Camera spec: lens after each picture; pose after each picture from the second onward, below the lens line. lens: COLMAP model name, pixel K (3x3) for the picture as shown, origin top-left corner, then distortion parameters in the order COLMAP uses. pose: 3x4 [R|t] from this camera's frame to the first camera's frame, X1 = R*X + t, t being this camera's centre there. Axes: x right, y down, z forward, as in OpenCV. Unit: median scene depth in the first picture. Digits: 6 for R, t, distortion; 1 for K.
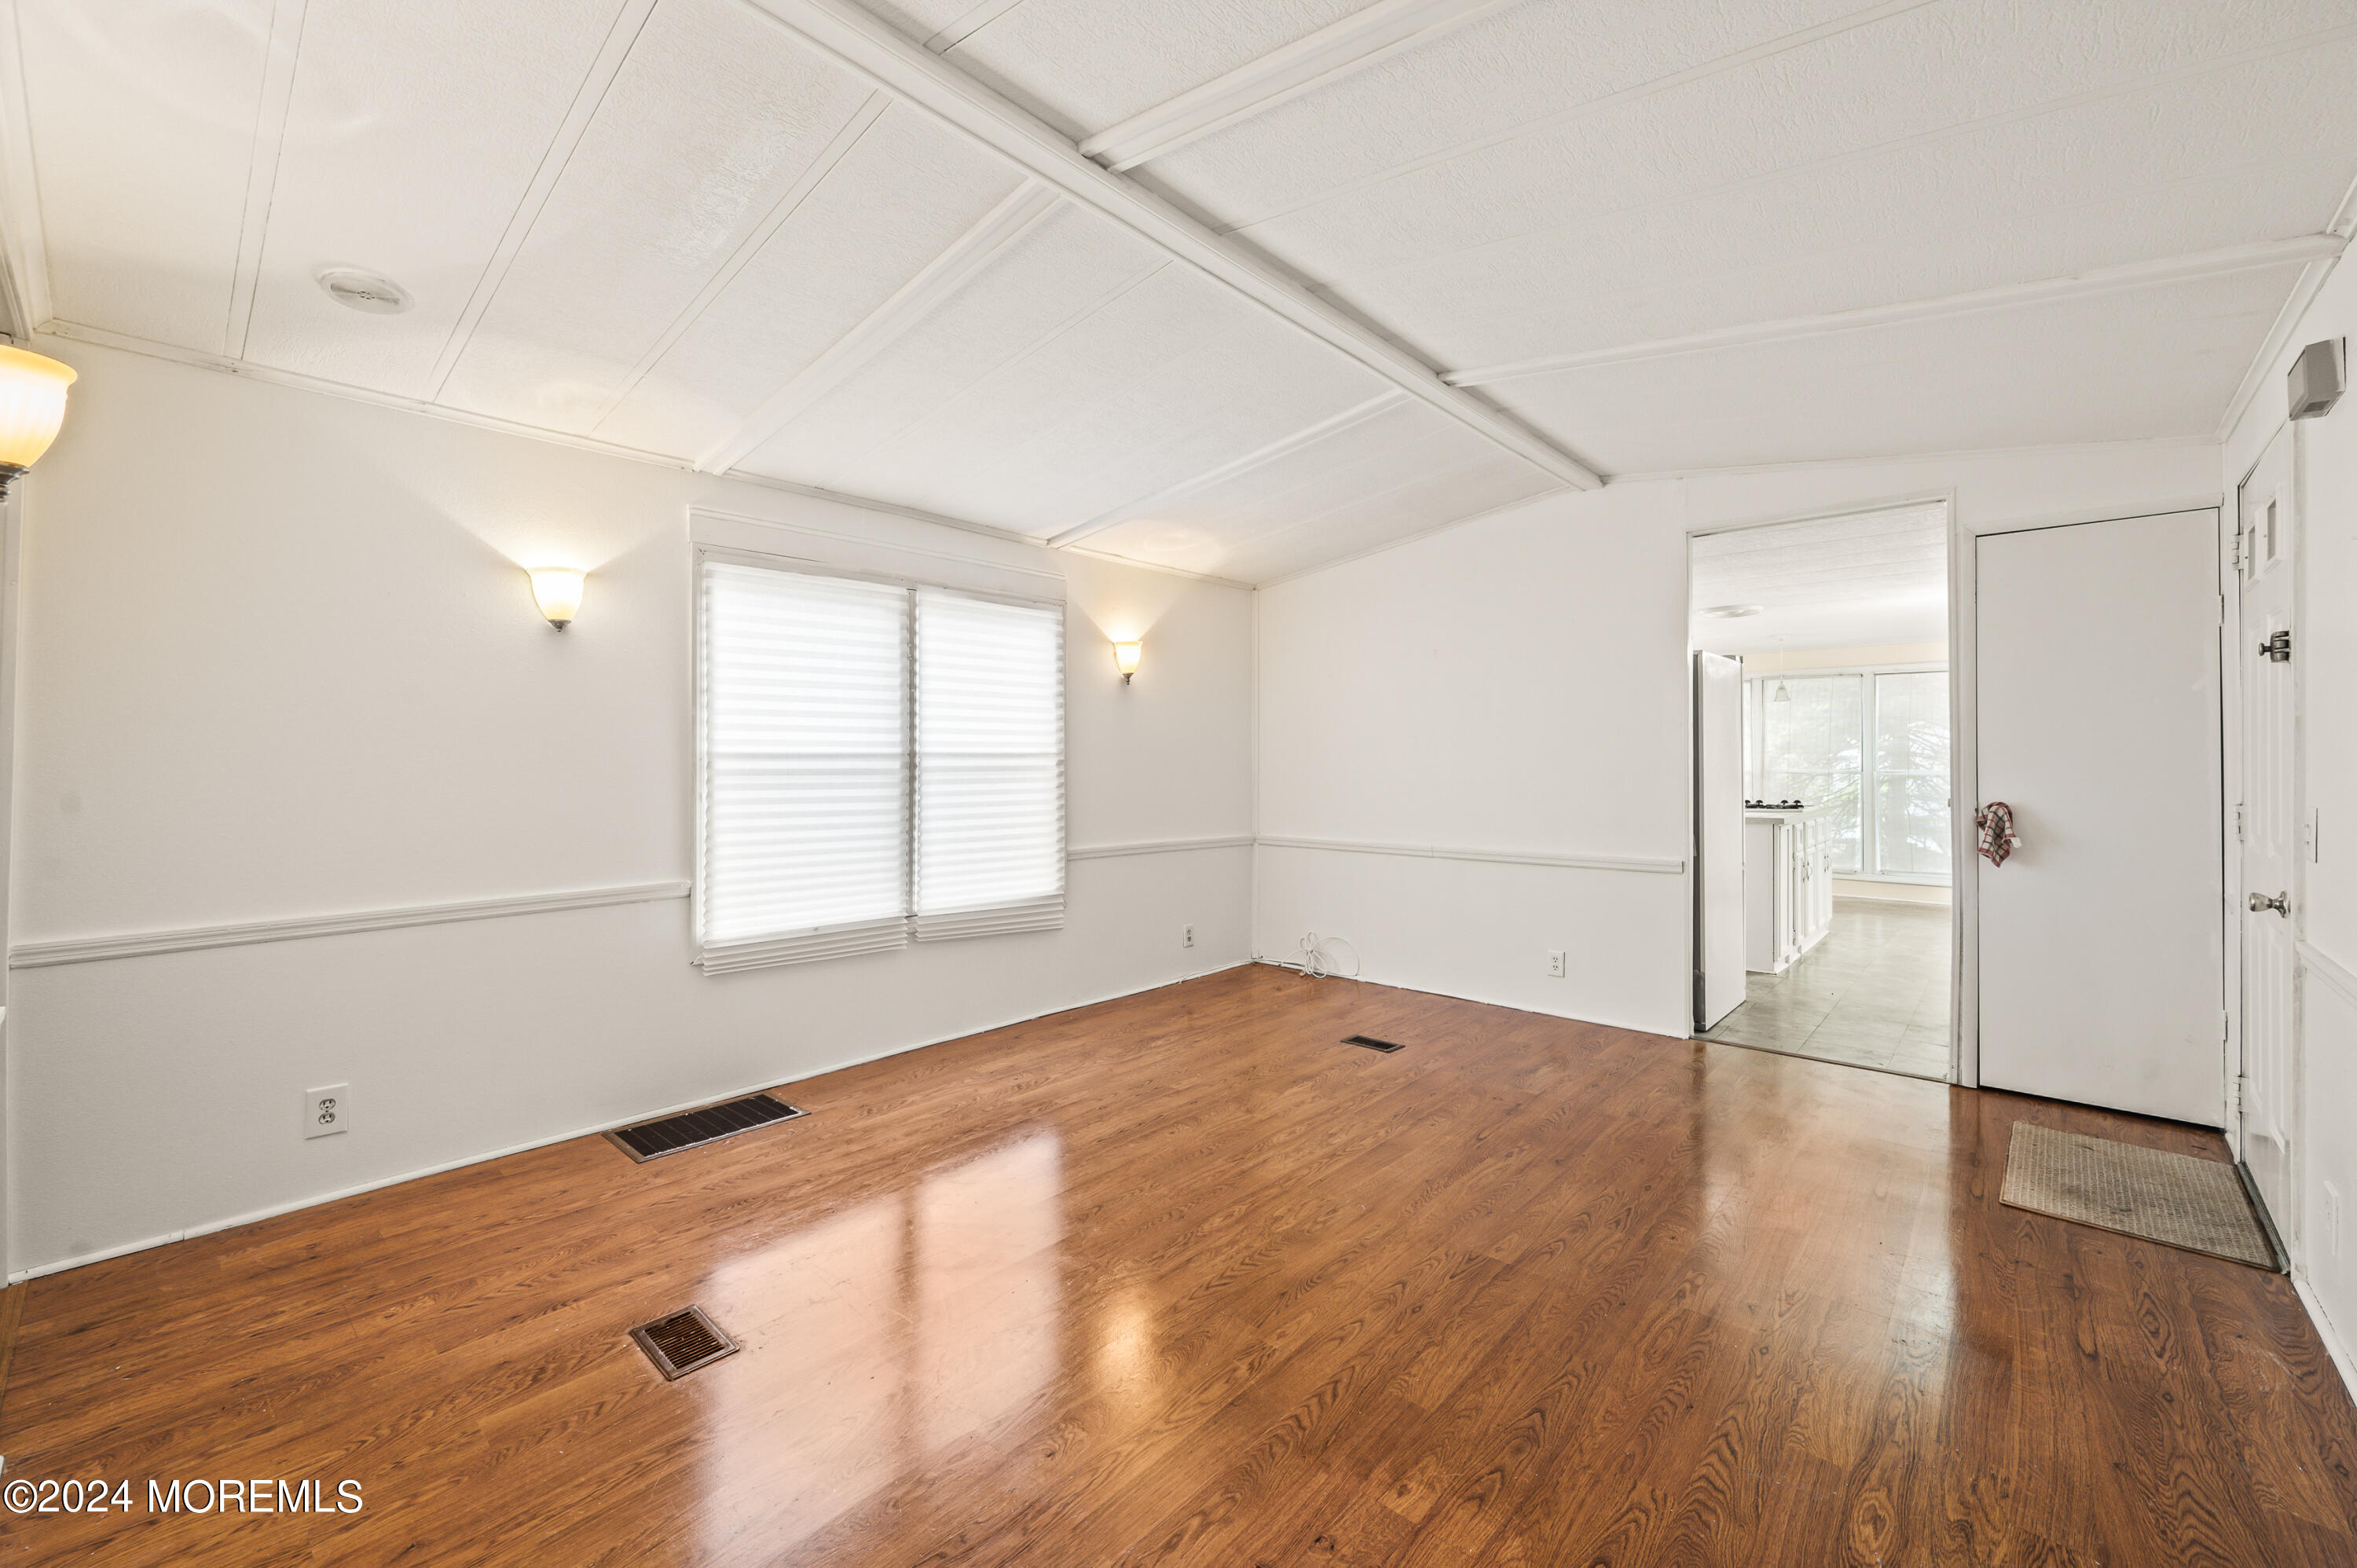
lens RADIAL K [[945.9, 0, 1166.1], [0, 945.9, 756.1], [0, 0, 1]] dist [-0.000106, -0.000128]
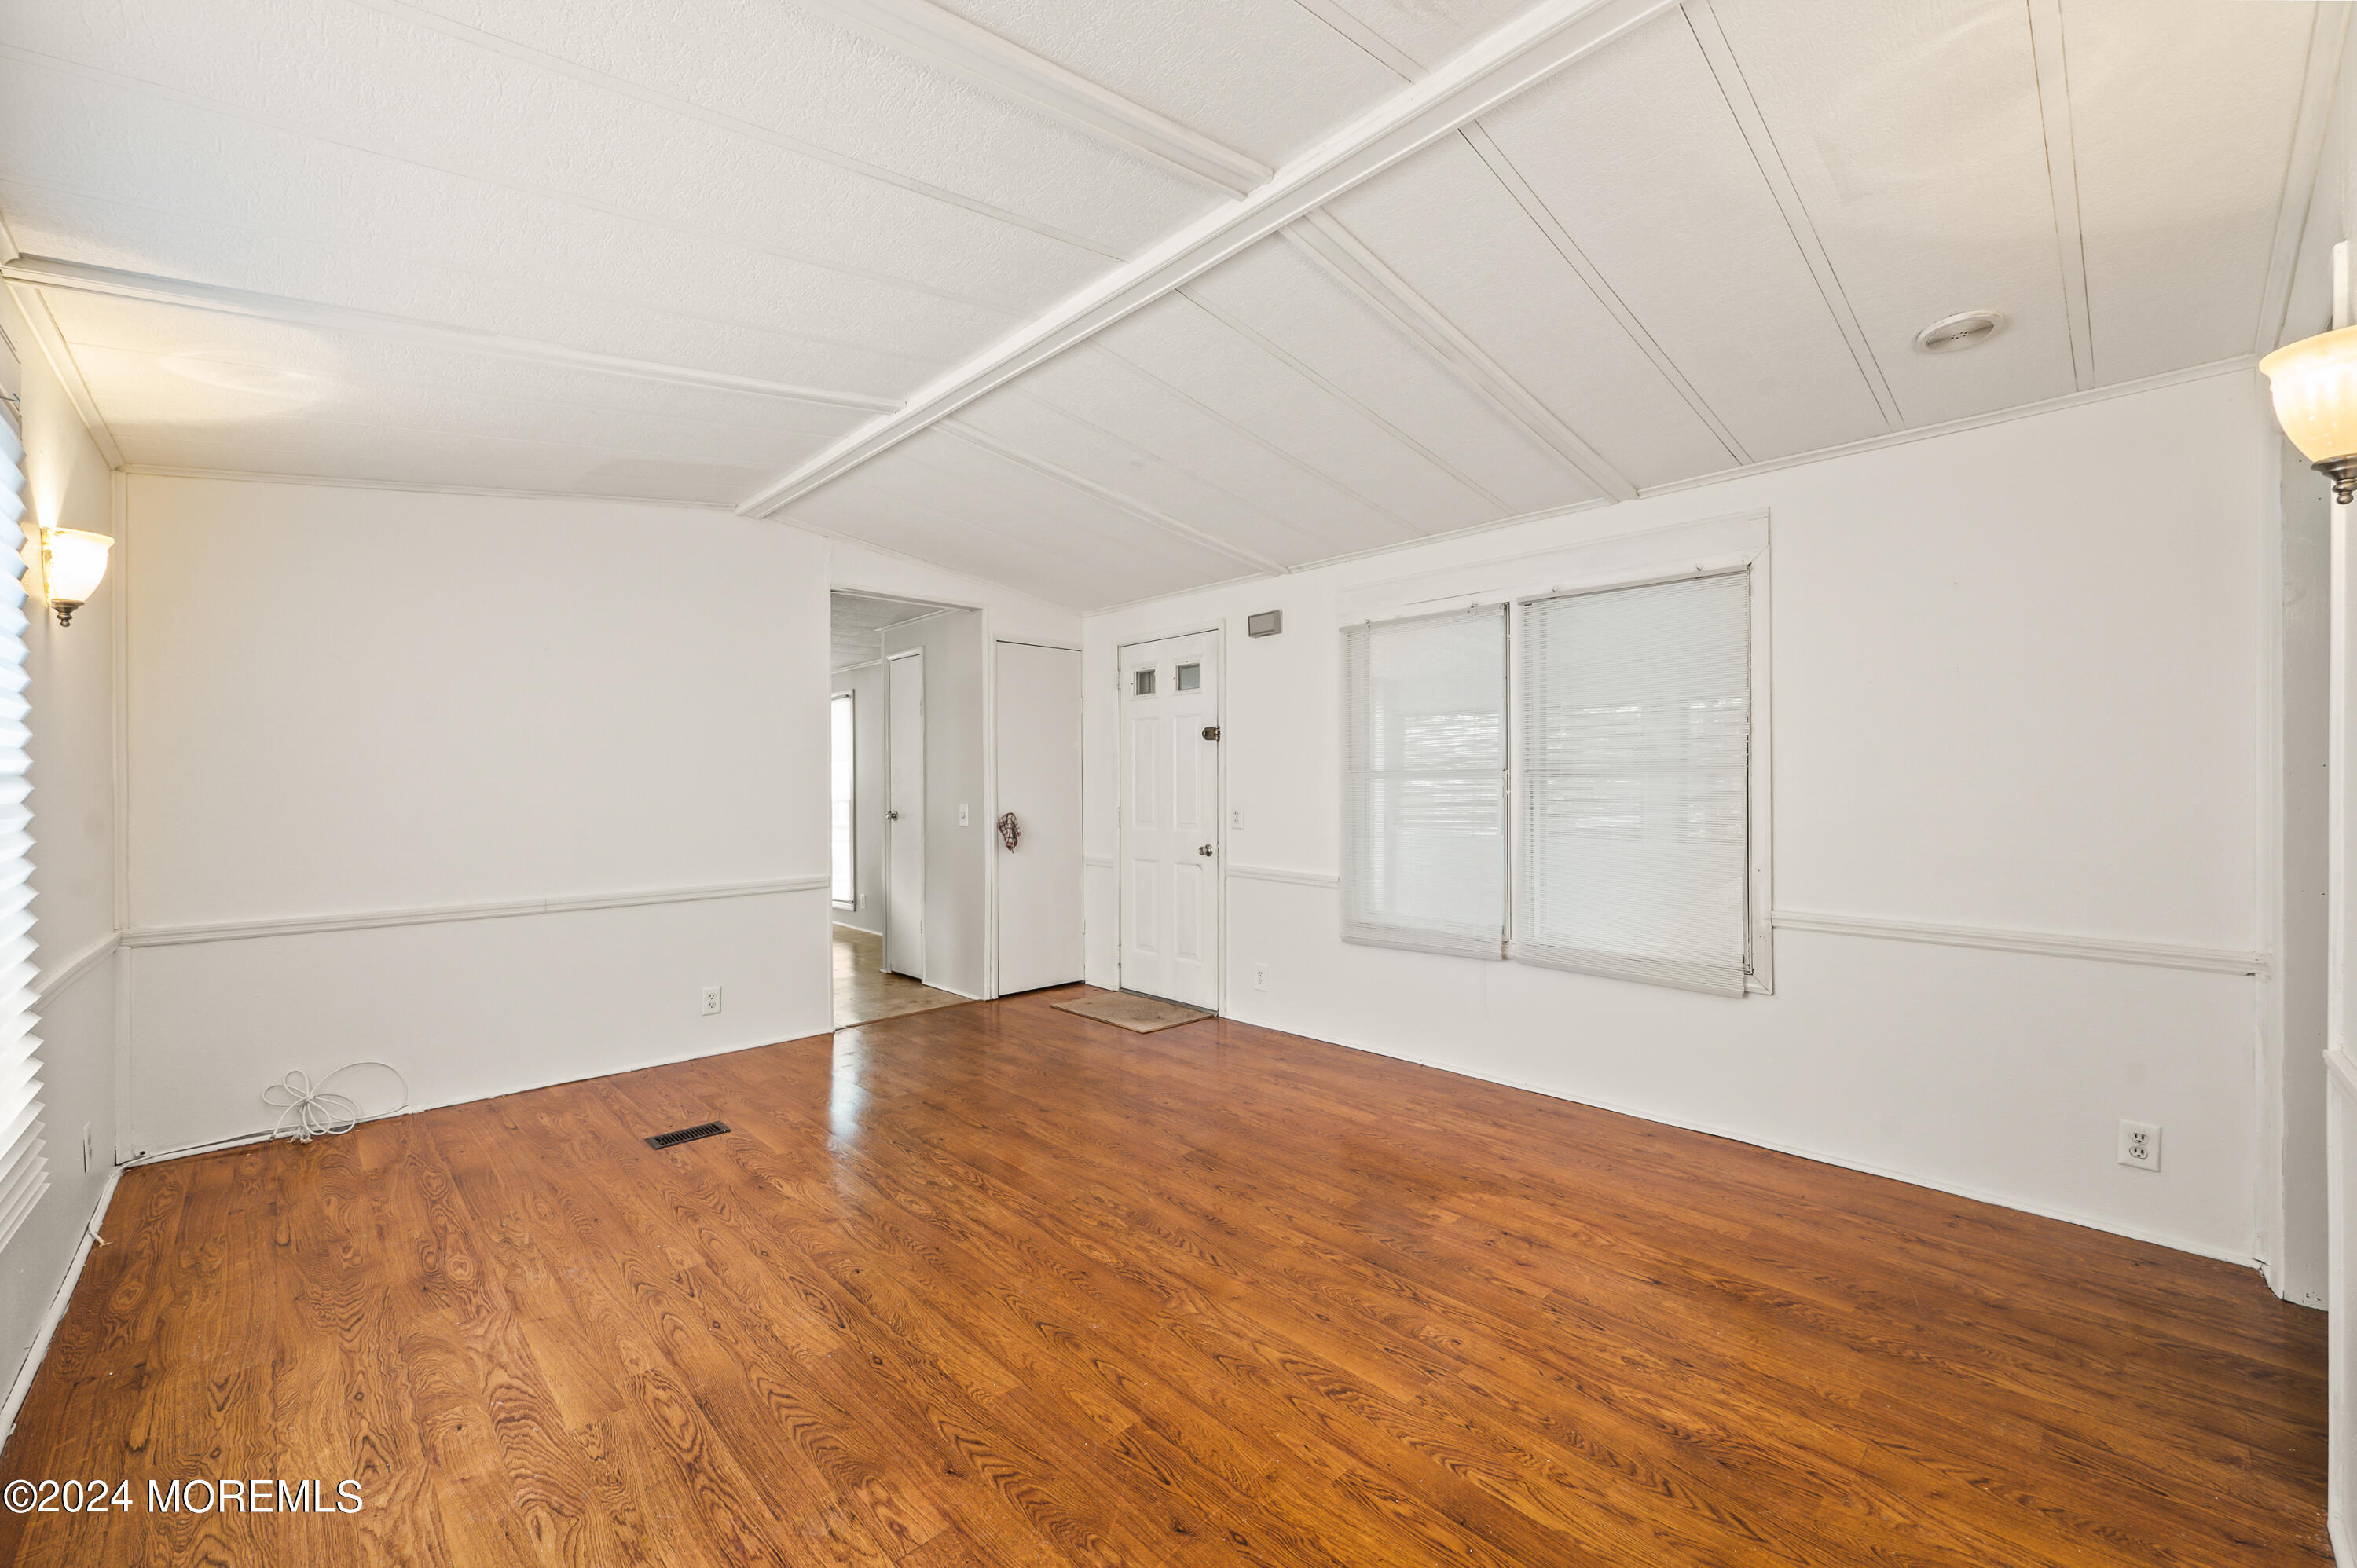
lens RADIAL K [[933.1, 0, 1175.6], [0, 933.1, 782.0], [0, 0, 1]] dist [-0.001588, -0.000113]
pose [[0.063091, 0.004026, 0.998000, -0.662444], [0.001206, 0.999991, -0.004110, 0.003121], [-0.998007, 0.001463, 0.063086, 0.623403]]
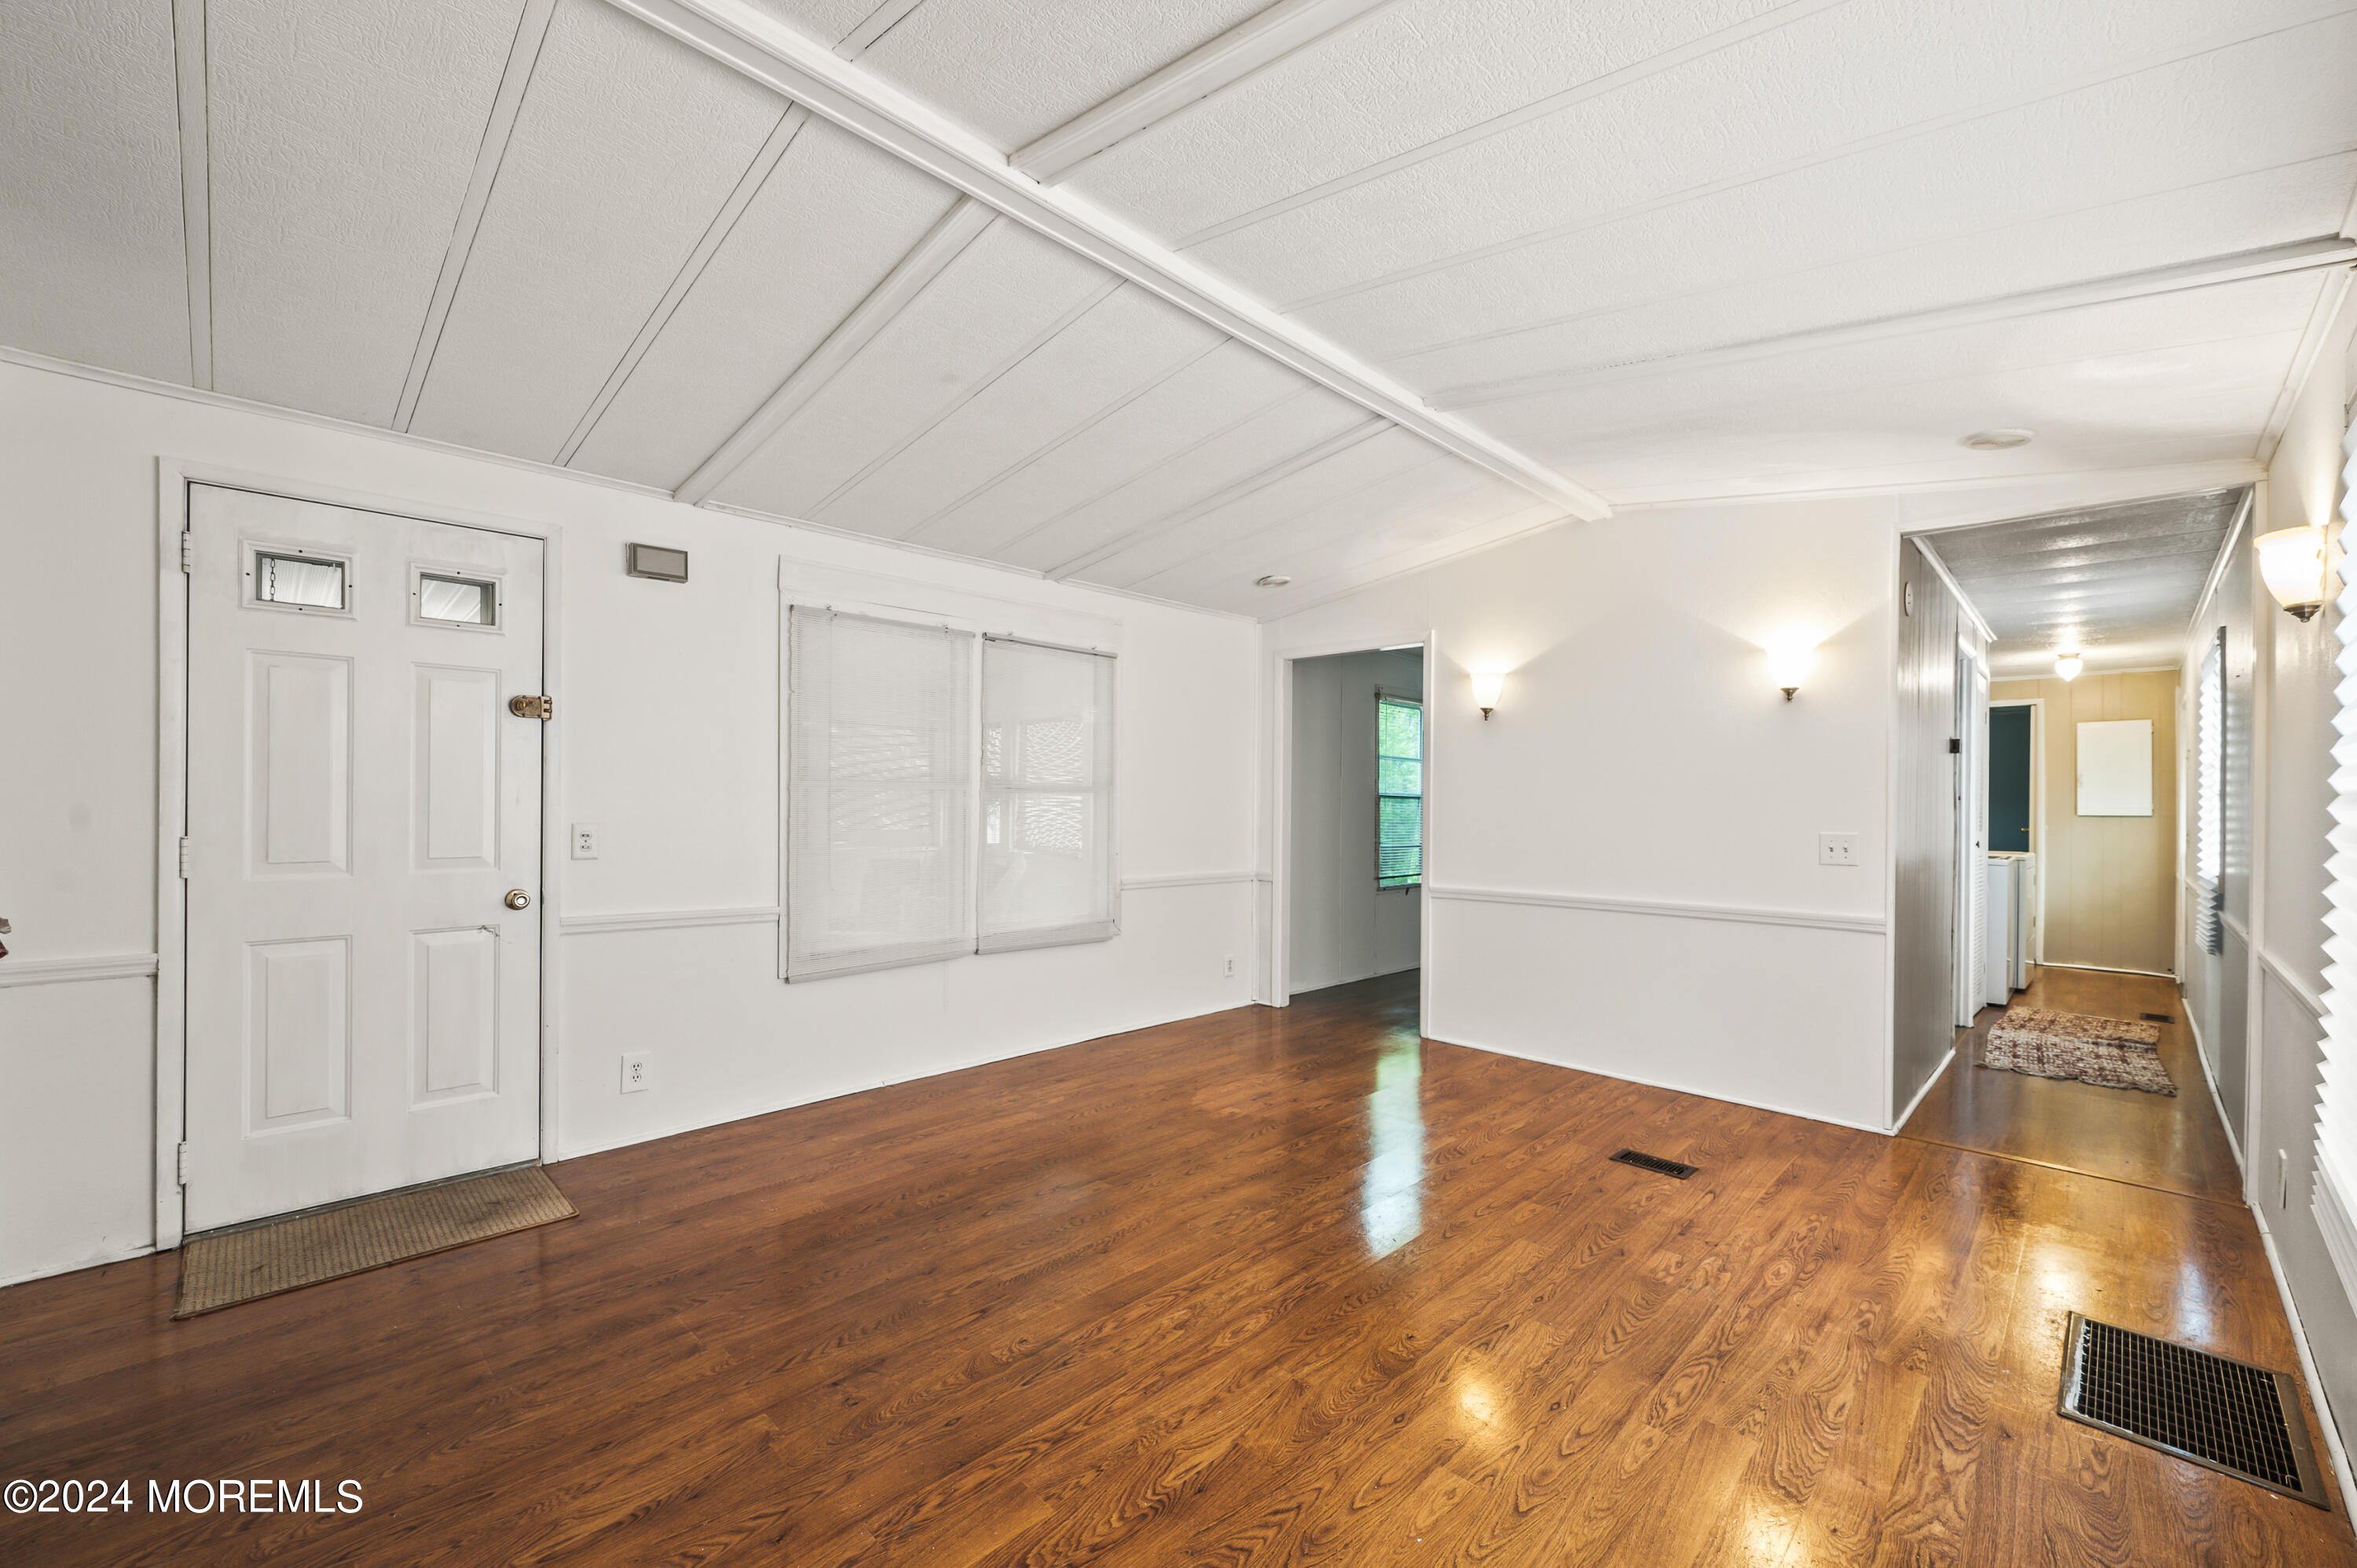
lens RADIAL K [[953.6, 0, 1178.0], [0, 953.6, 793.7], [0, 0, 1]] dist [-0.000973, -0.000216]
pose [[-0.999271, -0.007663, 0.037405, 0.137840], [-0.007965, 0.999937, -0.007938, 0.006452], [-0.037342, -0.008230, -0.999269, 1.535181]]
